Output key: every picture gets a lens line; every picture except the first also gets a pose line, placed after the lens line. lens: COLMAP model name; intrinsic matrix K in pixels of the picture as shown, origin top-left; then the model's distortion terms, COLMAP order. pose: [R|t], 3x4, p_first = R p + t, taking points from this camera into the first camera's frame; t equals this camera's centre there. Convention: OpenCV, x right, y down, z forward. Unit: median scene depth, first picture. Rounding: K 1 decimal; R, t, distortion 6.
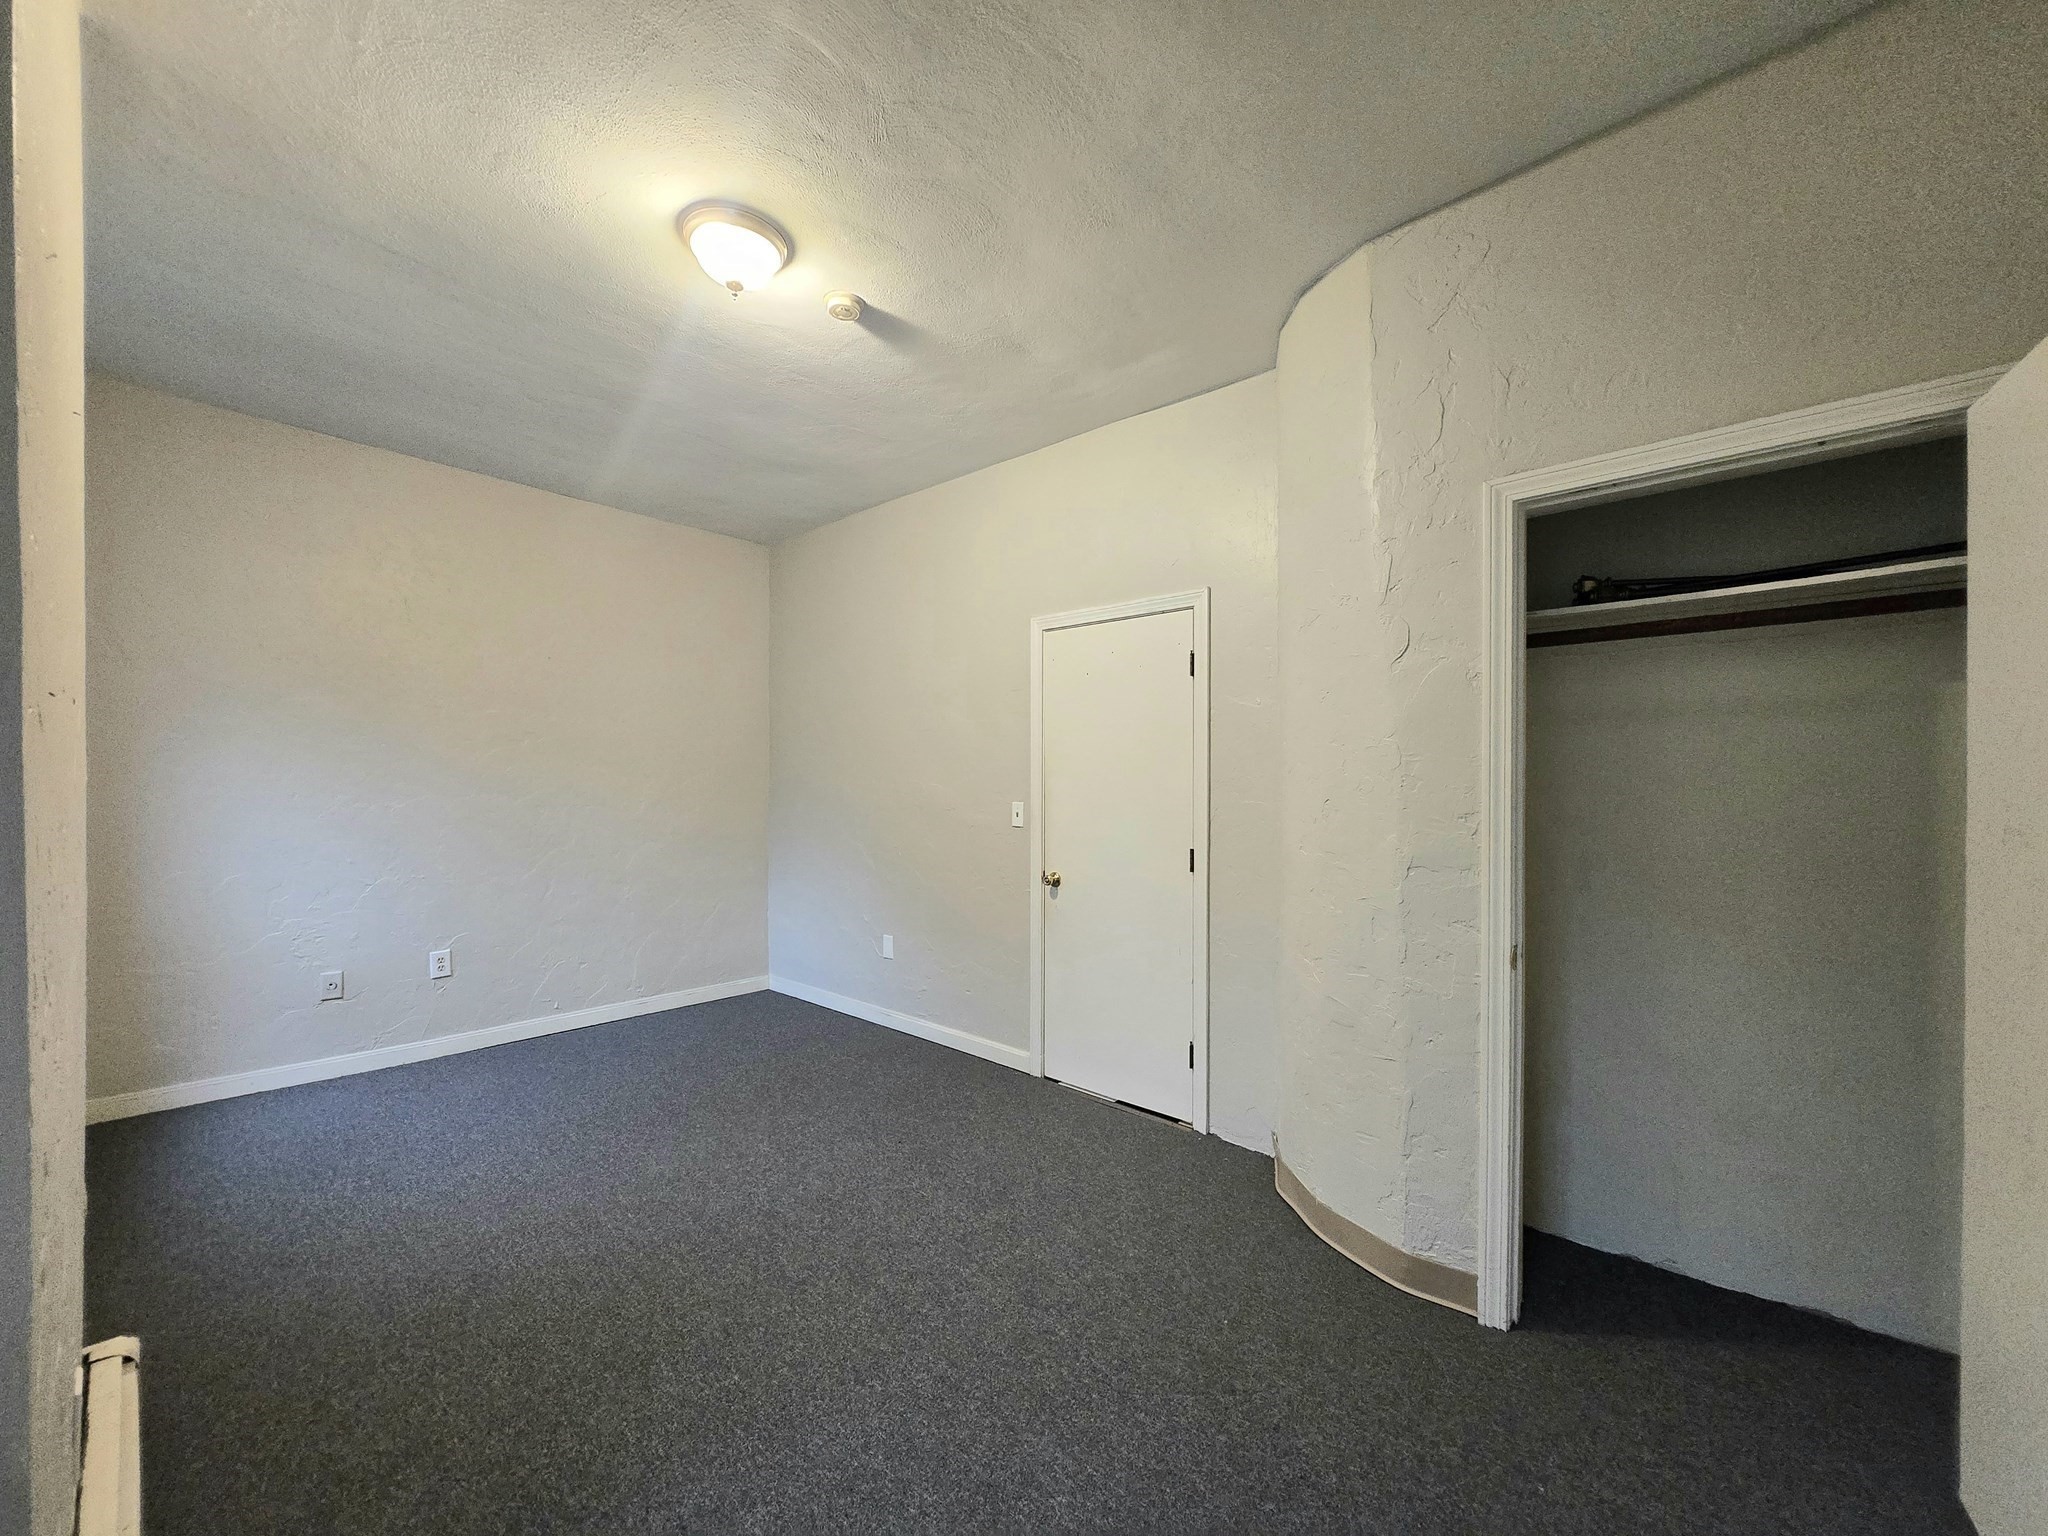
lens RADIAL K [[801.1, 0, 1017.3], [0, 801.1, 782.1], [0, 0, 1]] dist [-0.000497, -0.000154]
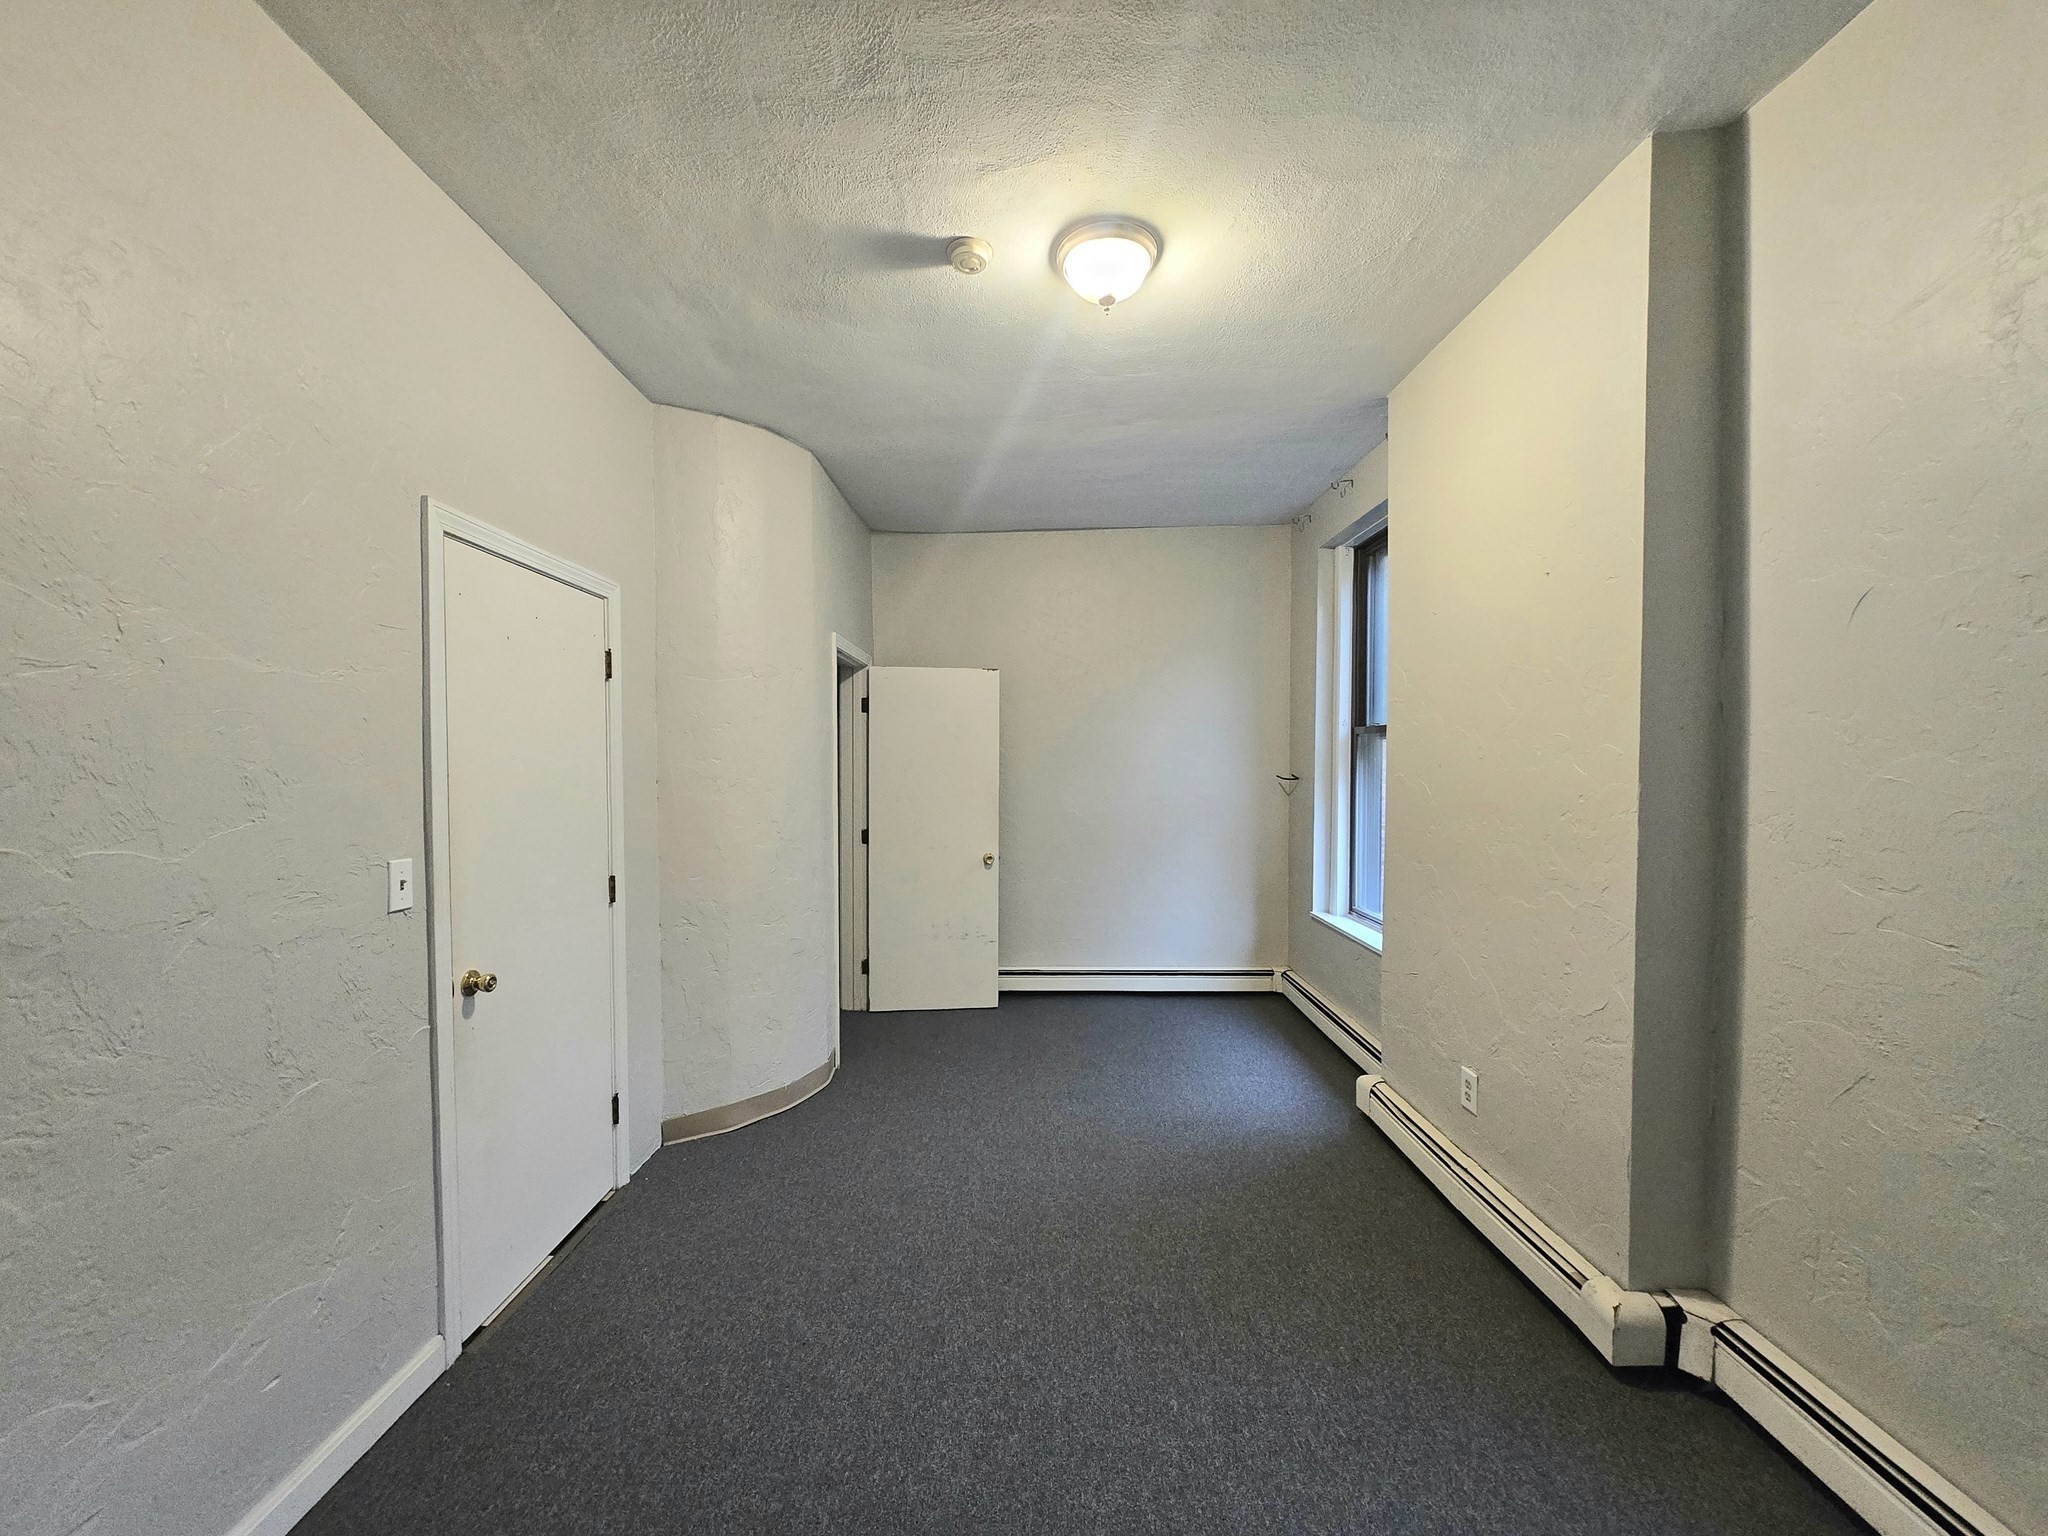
lens RADIAL K [[801.1, 0, 1017.3], [0, 801.1, 782.1], [0, 0, 1]] dist [-0.000497, -0.000154]
pose [[-0.669064, -0.013430, 0.743083, -0.714188], [0.004123, 0.999754, 0.021781, -0.035762], [-0.743193, 0.017636, -0.668844, 1.229011]]
